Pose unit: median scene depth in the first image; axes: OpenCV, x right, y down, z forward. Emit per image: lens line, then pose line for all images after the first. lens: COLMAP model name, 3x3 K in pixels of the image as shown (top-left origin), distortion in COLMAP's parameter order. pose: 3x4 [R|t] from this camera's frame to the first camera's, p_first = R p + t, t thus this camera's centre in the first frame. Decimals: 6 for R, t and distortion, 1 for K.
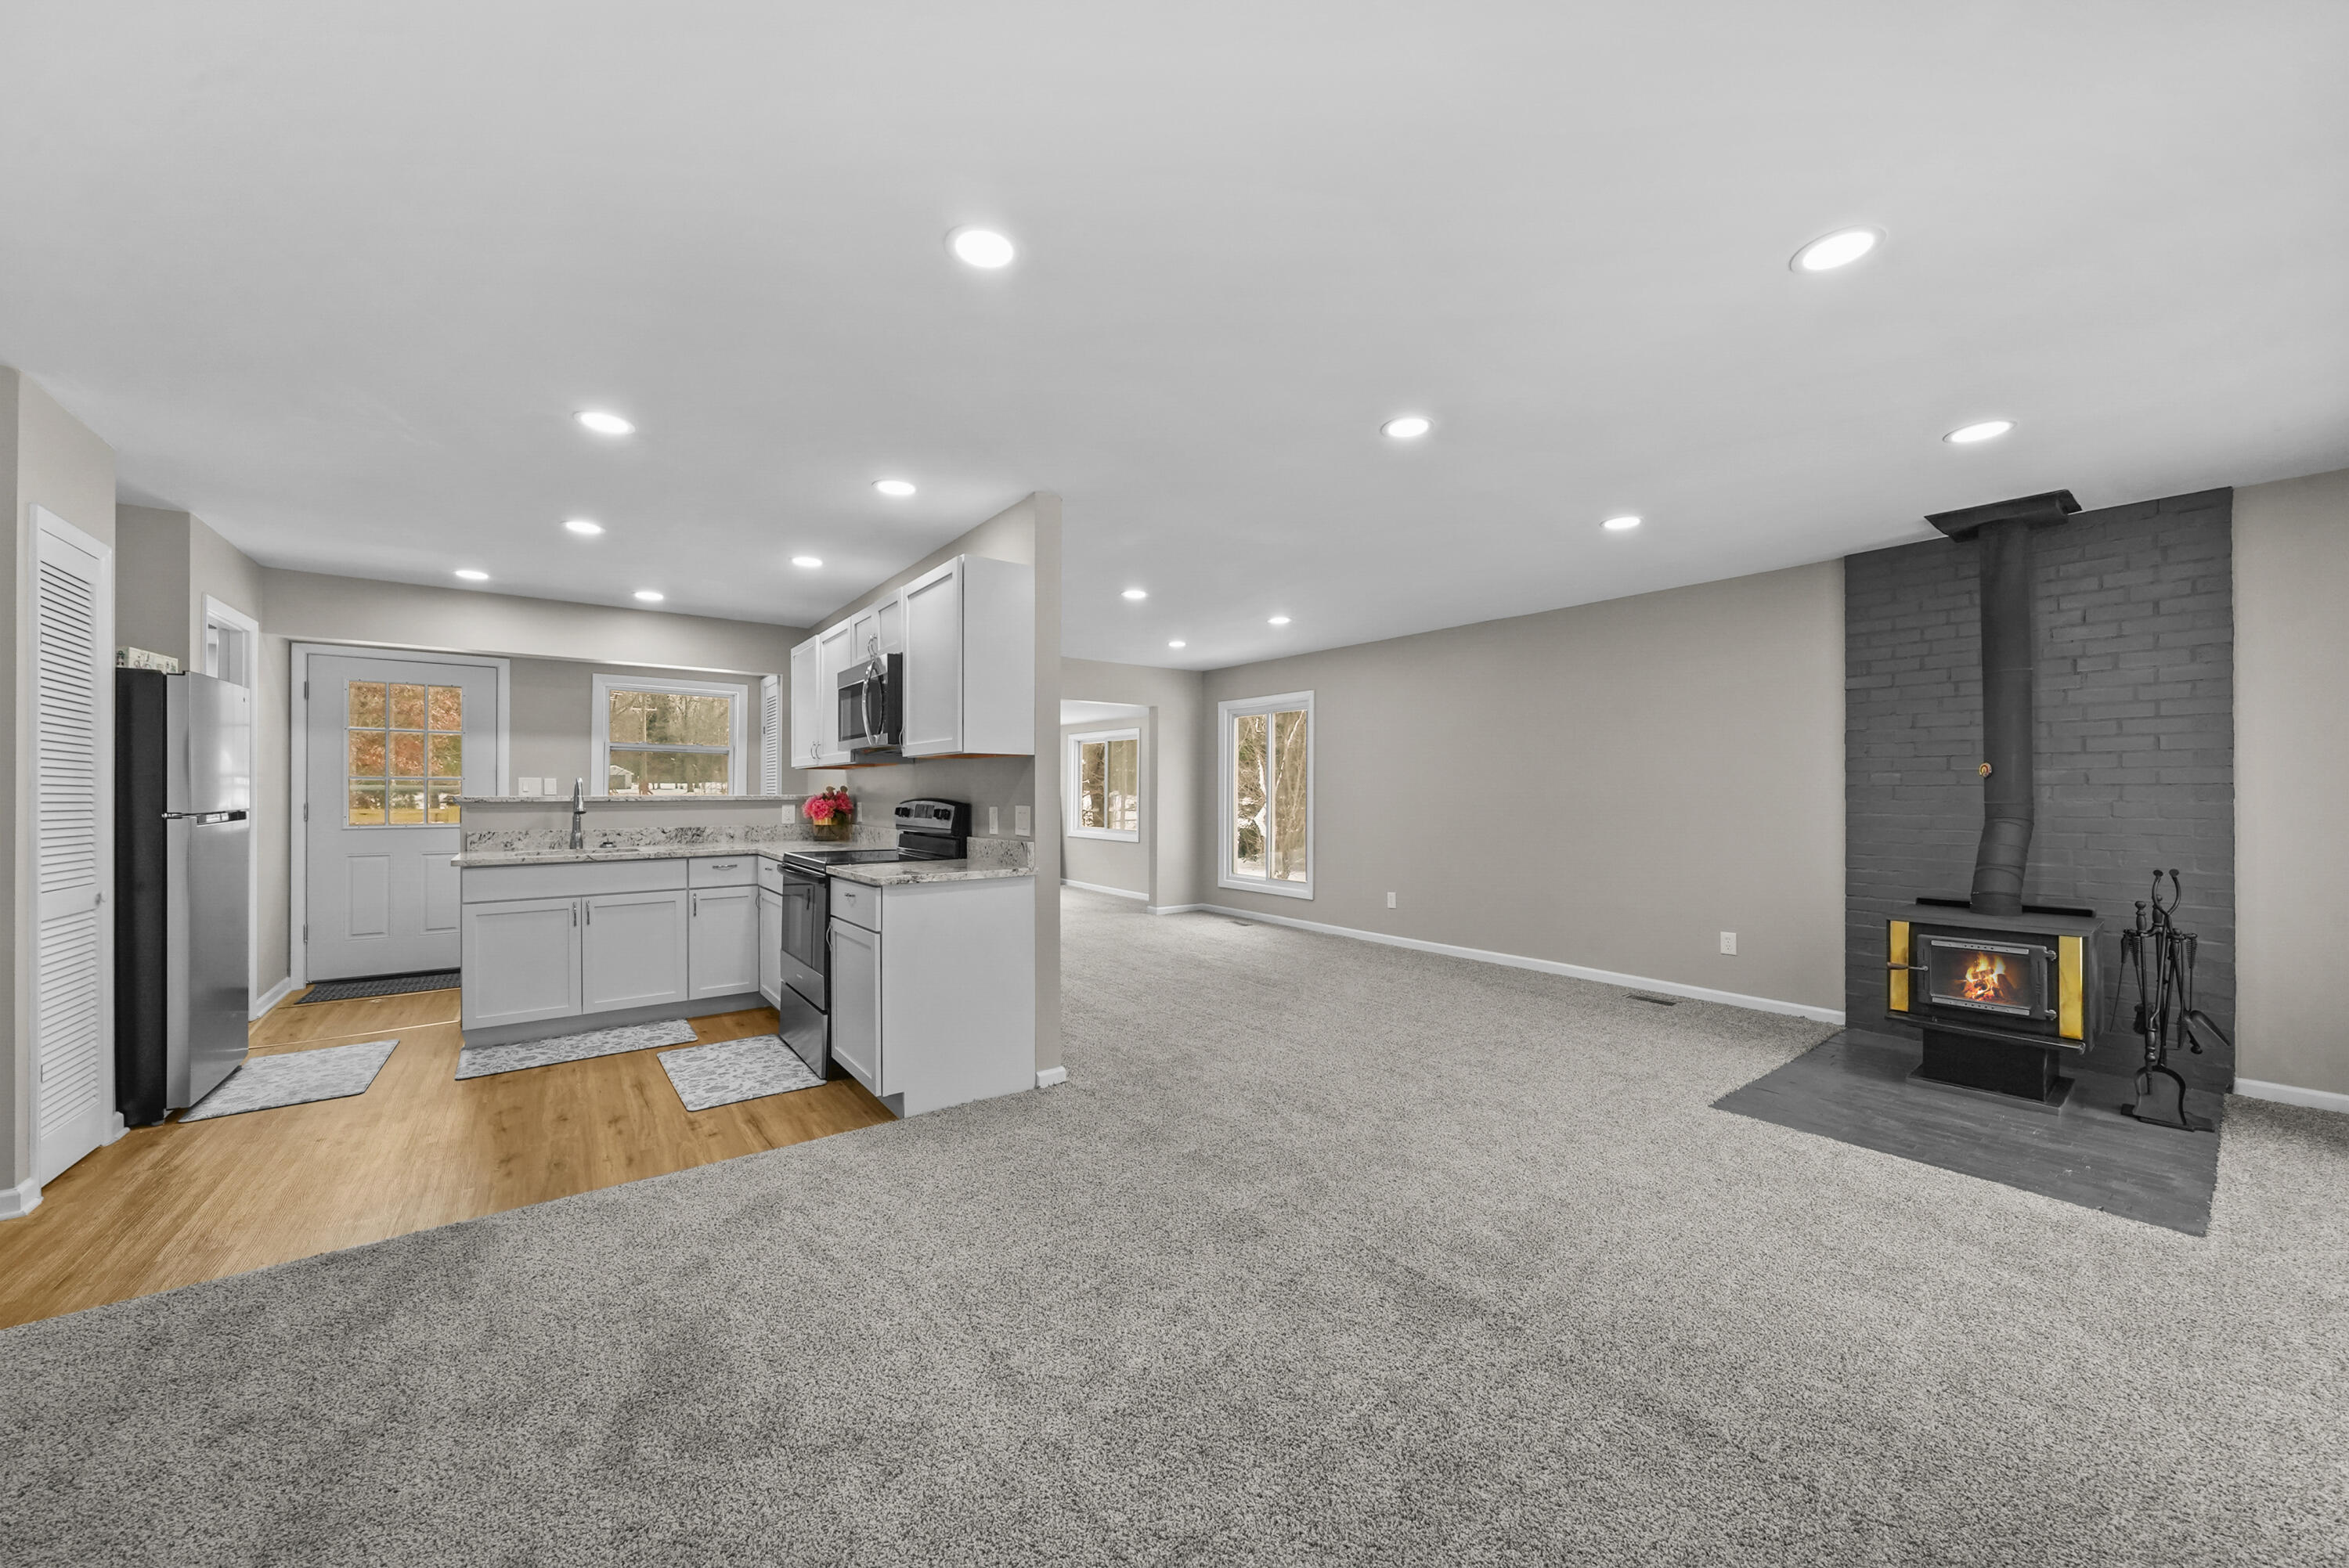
lens RADIAL K [[857.2, 0, 1158.6], [0, 857.2, 781.6], [0, 0, 1]] dist [-0.003755, -0.000298]
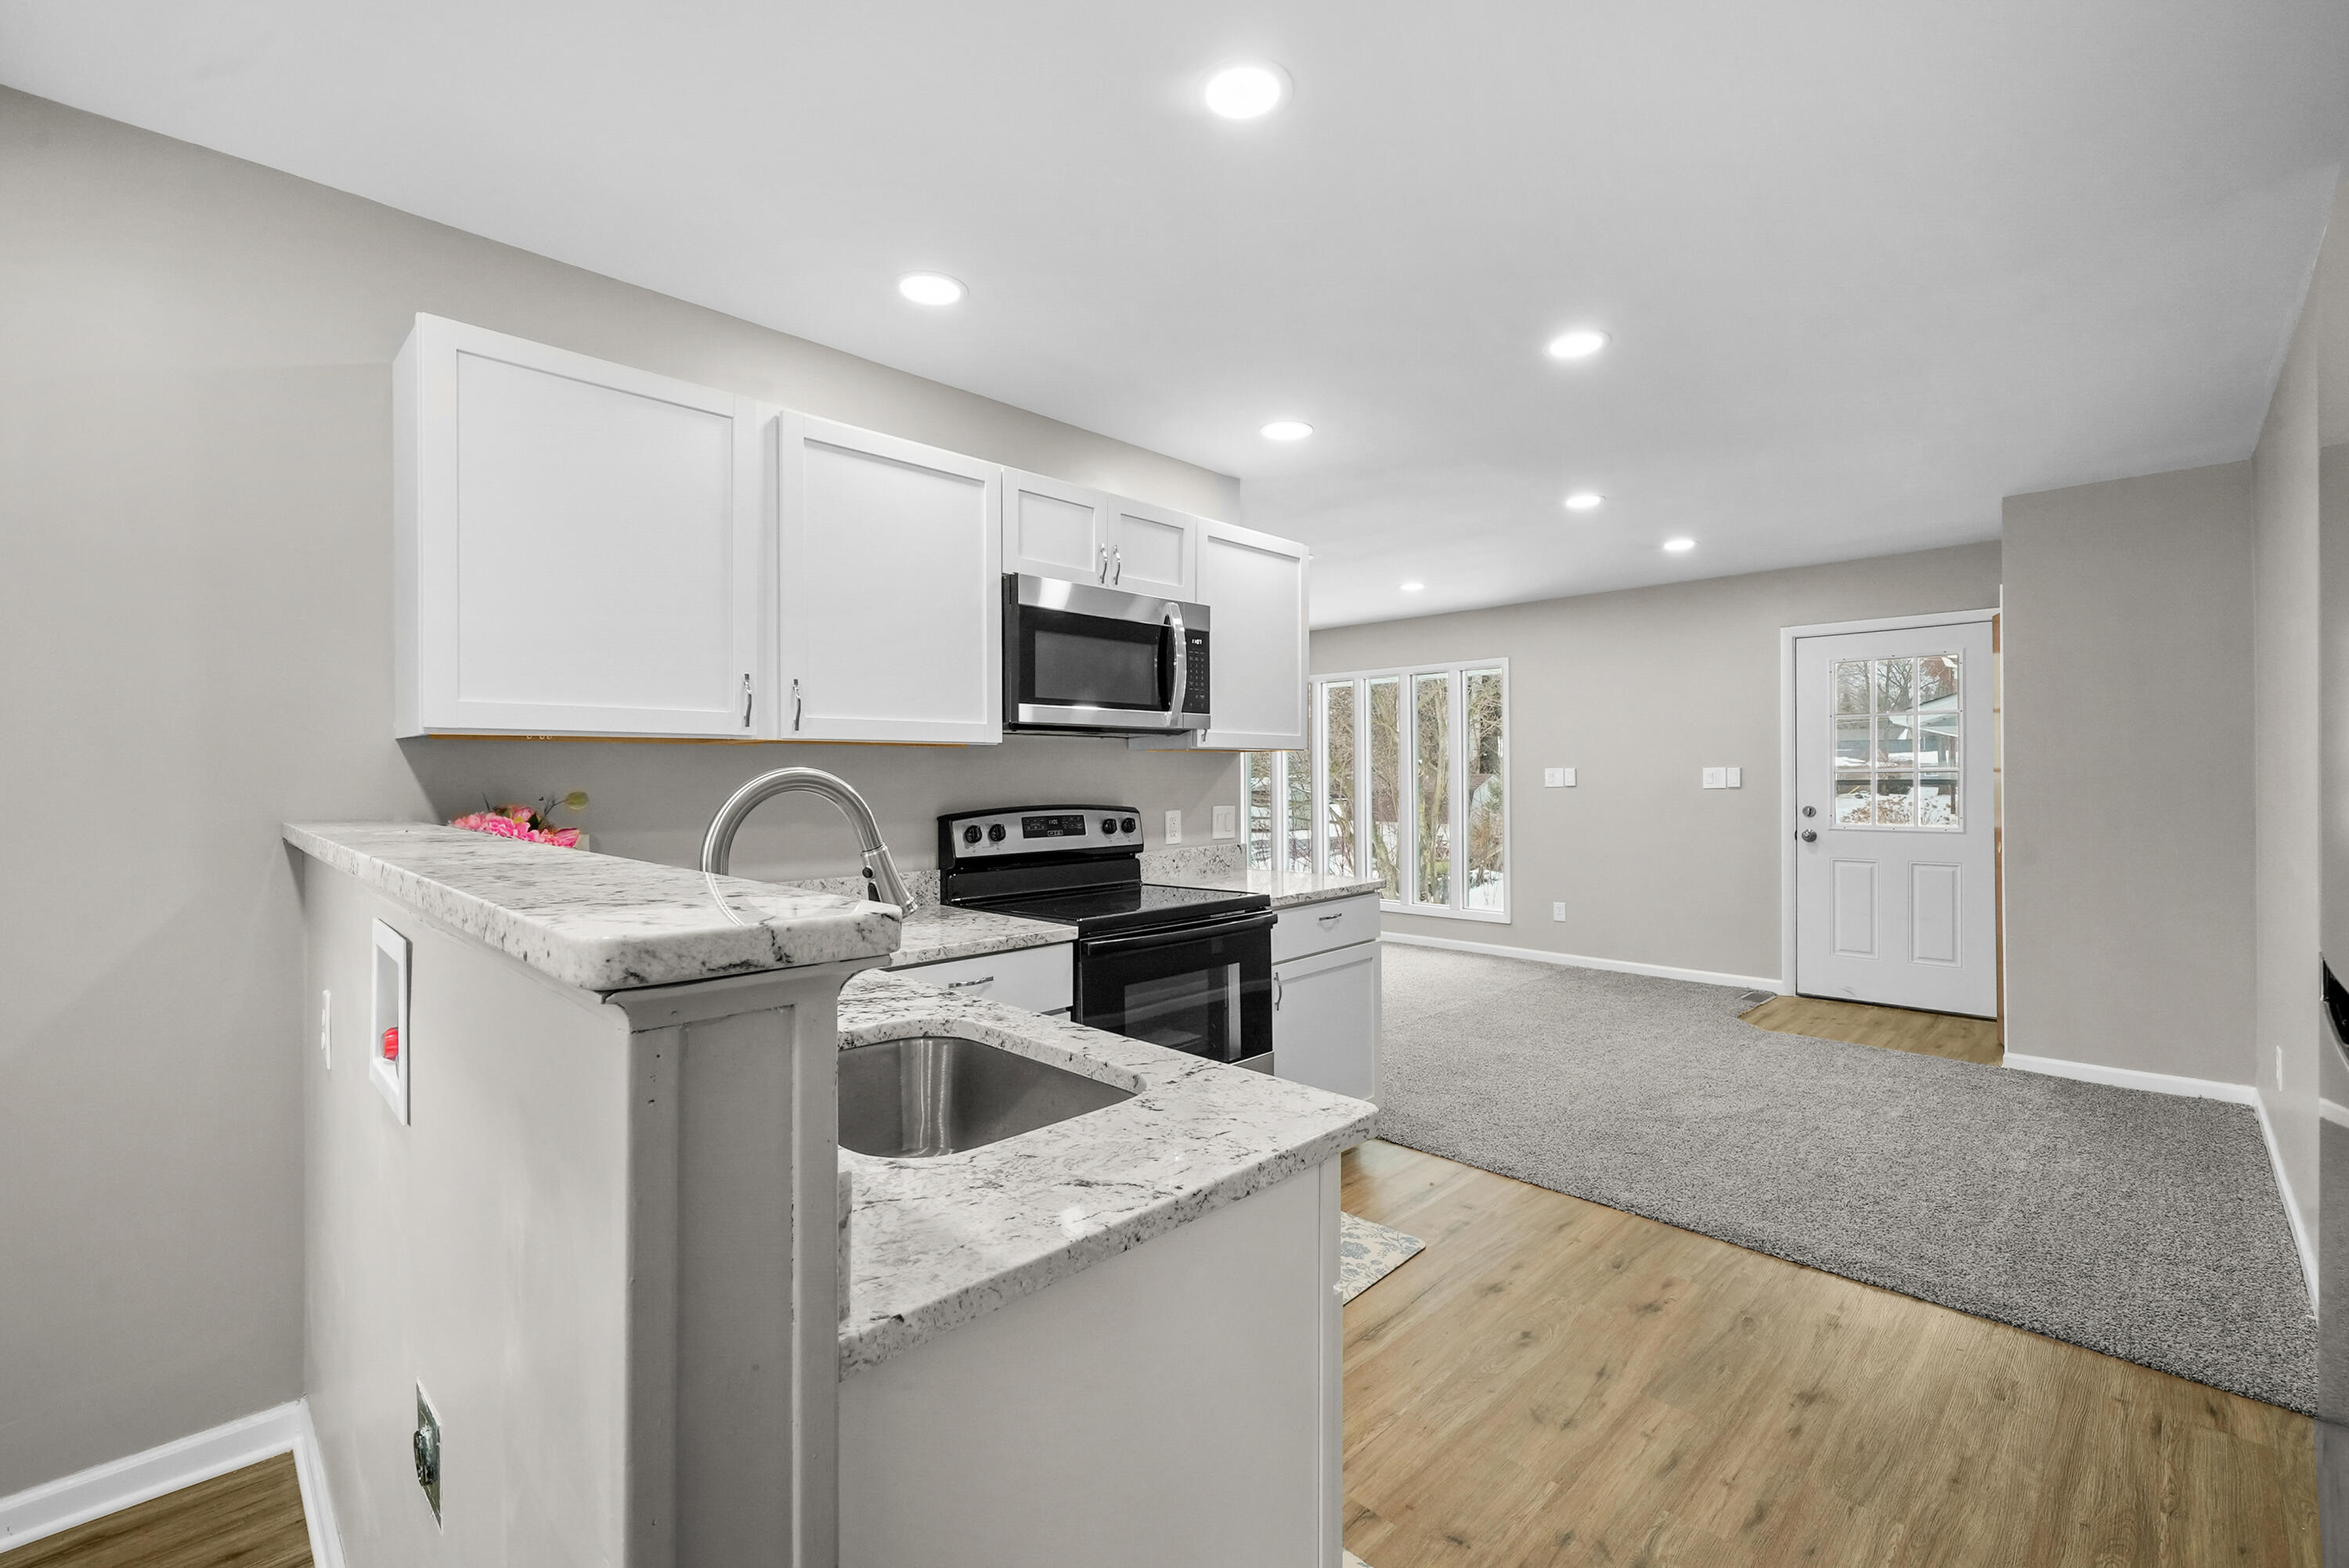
lens RADIAL K [[1045.3, 0, 1157.3], [0, 1045.3, 779.5], [0, 0, 1]] dist [-0.000157, -0.000010]
pose [[-0.170856, -0.011405, 0.985230, -1.258478], [0.004664, 0.999912, 0.012384, -0.014143], [-0.985285, 0.006711, -0.170788, 1.260327]]
